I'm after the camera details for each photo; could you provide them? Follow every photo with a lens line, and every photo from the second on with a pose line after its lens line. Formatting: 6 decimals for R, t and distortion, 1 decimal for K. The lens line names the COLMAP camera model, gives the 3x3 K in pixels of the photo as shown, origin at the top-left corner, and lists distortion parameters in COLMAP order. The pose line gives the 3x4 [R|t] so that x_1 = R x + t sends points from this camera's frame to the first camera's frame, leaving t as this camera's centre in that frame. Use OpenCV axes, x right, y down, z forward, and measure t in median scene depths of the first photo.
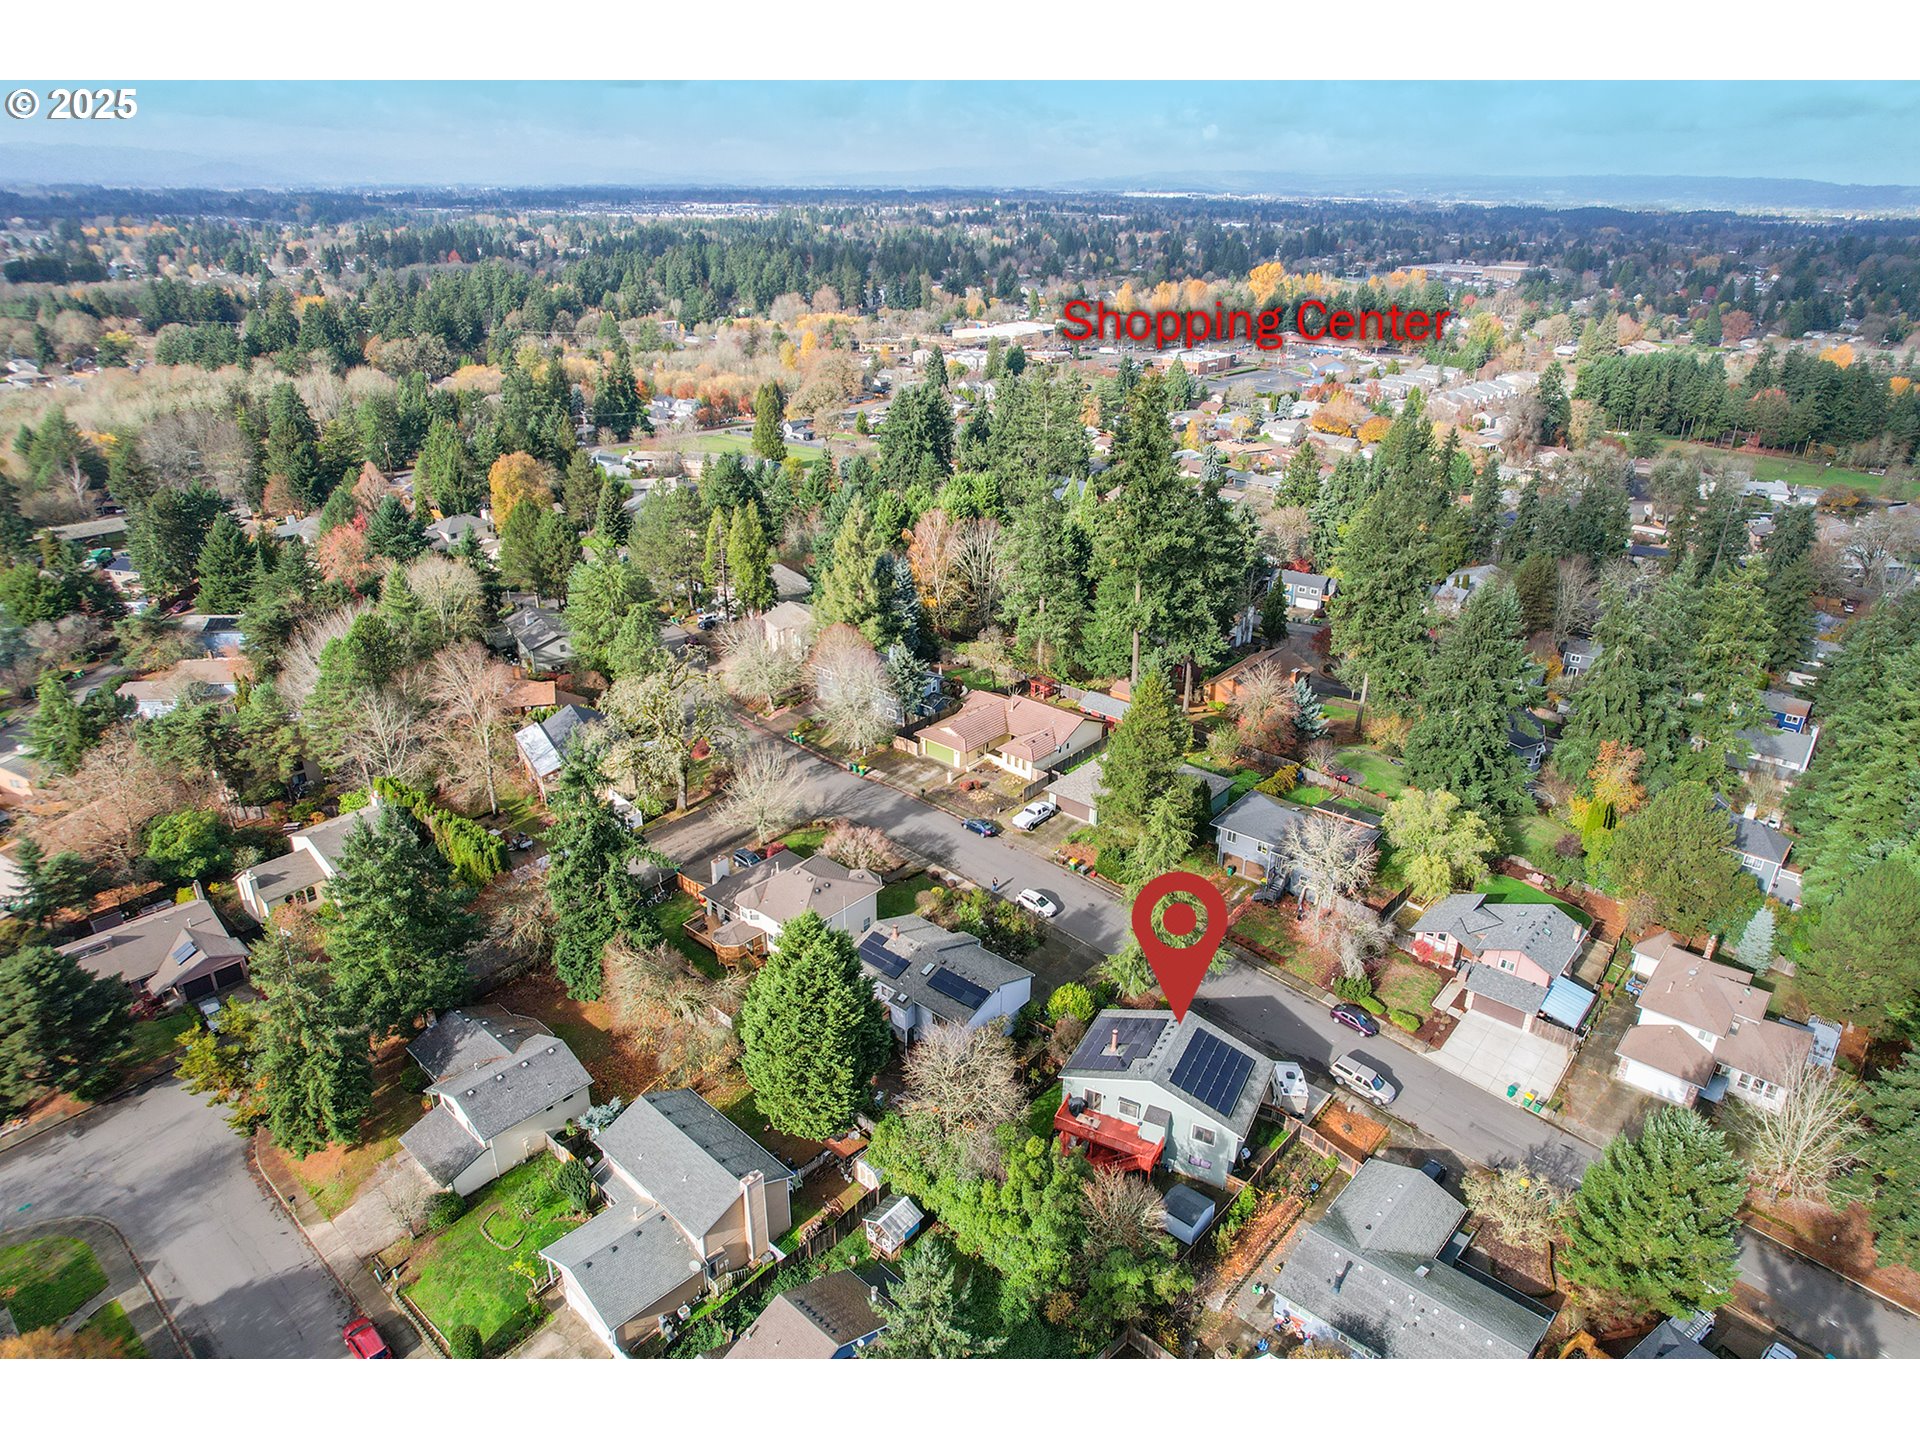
lens RADIAL K [[1197.1, 0, 965.5], [0, 1197.1, 743.5], [0, 0, 1]] dist [-0.003459, -0.000191]
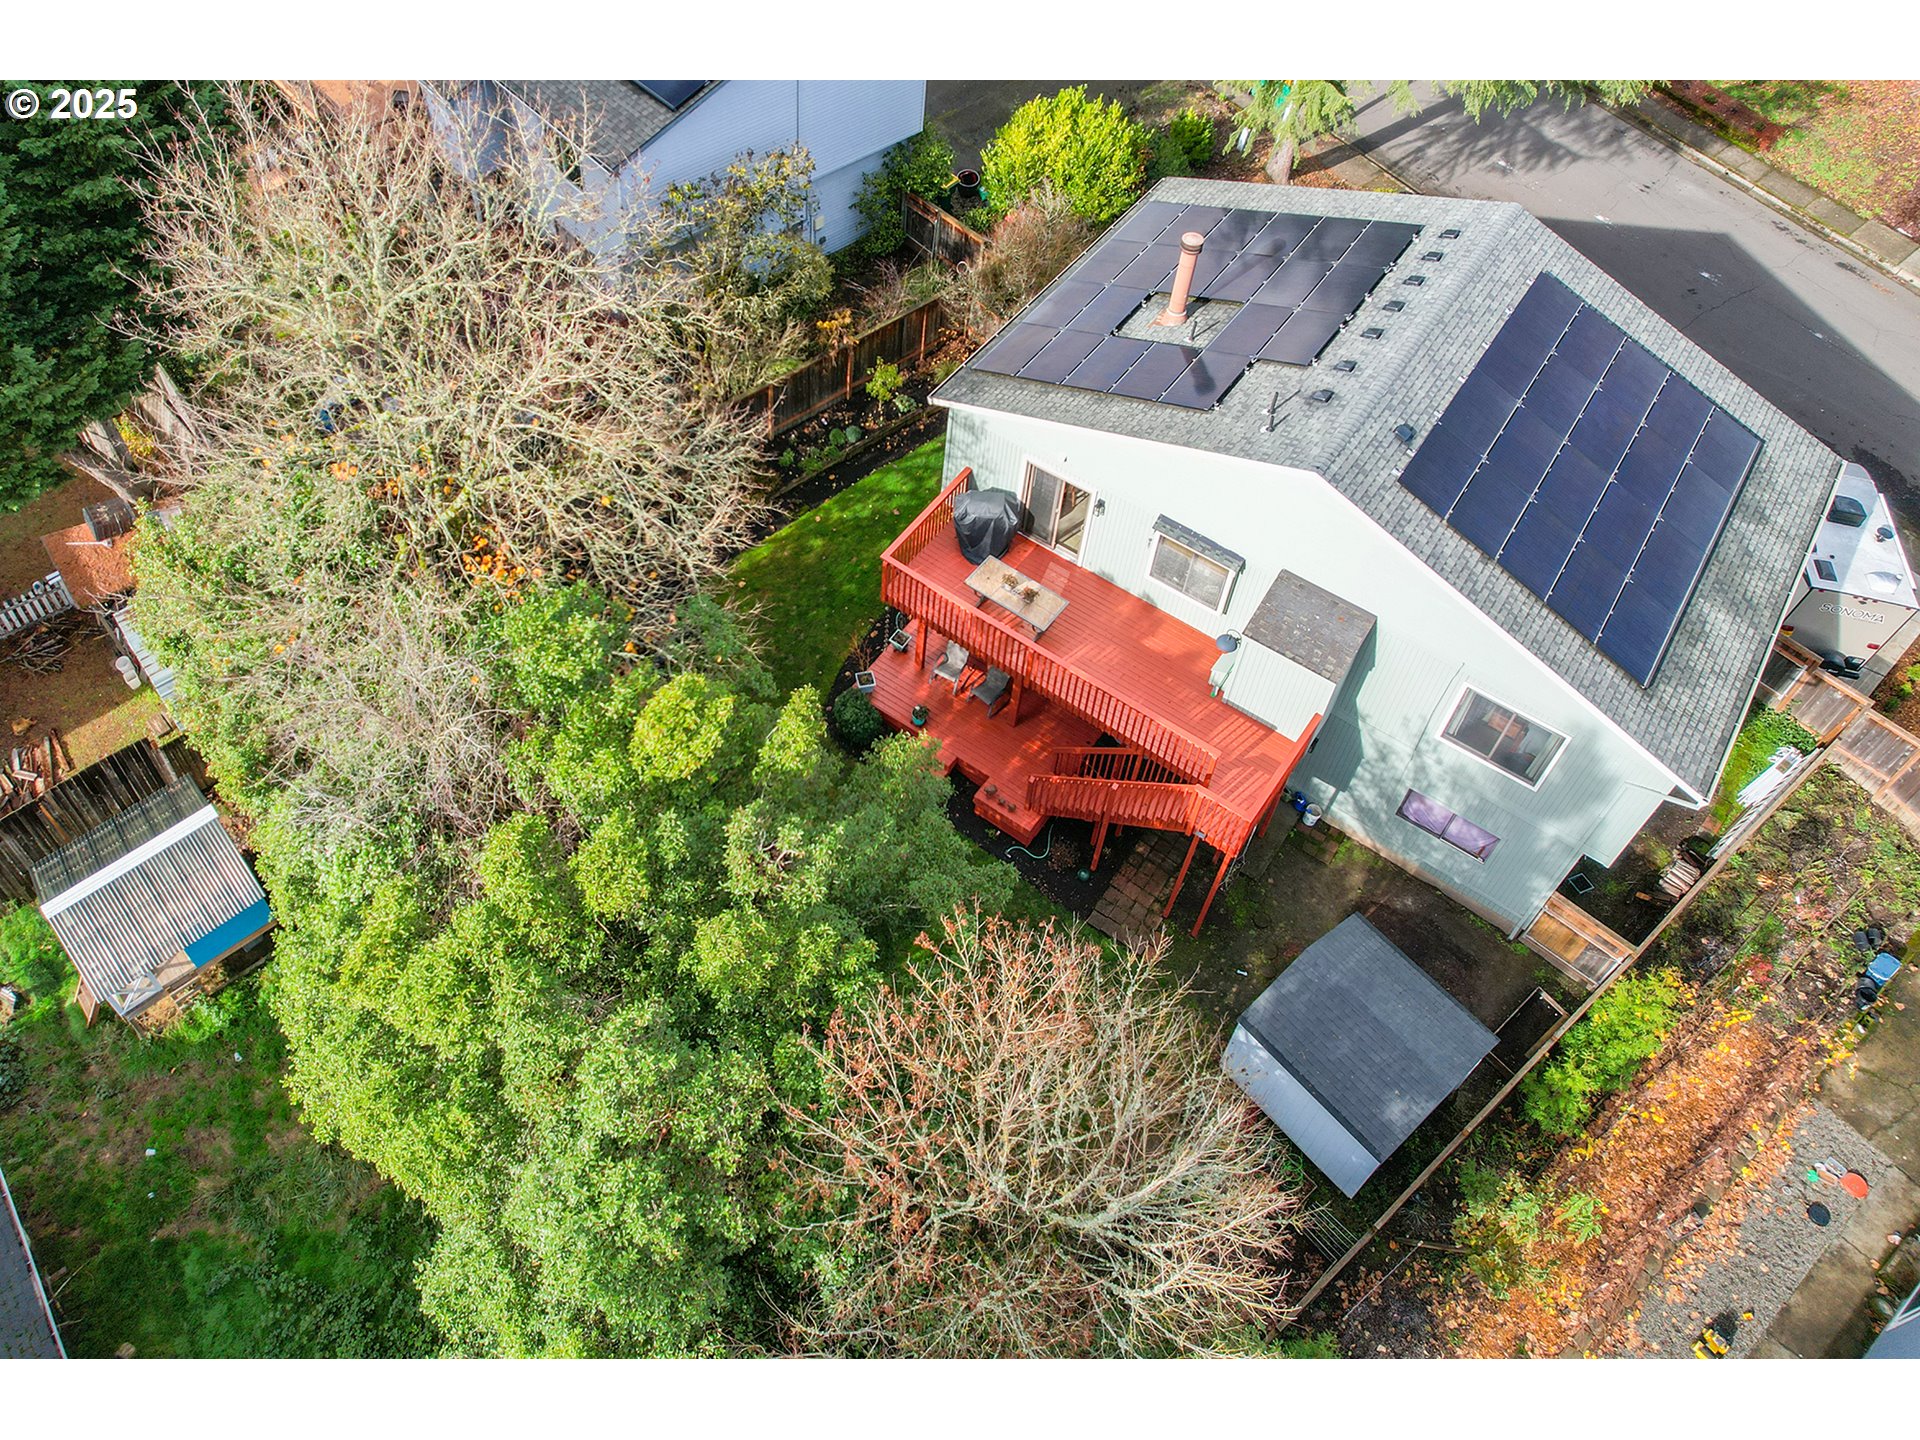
lens RADIAL K [[1481.2, 0, 960.0], [0, 1481.2, 720.0], [0, 0, 1]] dist [-0.011897, -0.002330]
pose [[0.991906, 0.126214, -0.013876, 0.098209], [-0.104778, 0.875337, 0.472025, 0.196100], [0.071722, -0.466750, 0.881476, 0.718366]]
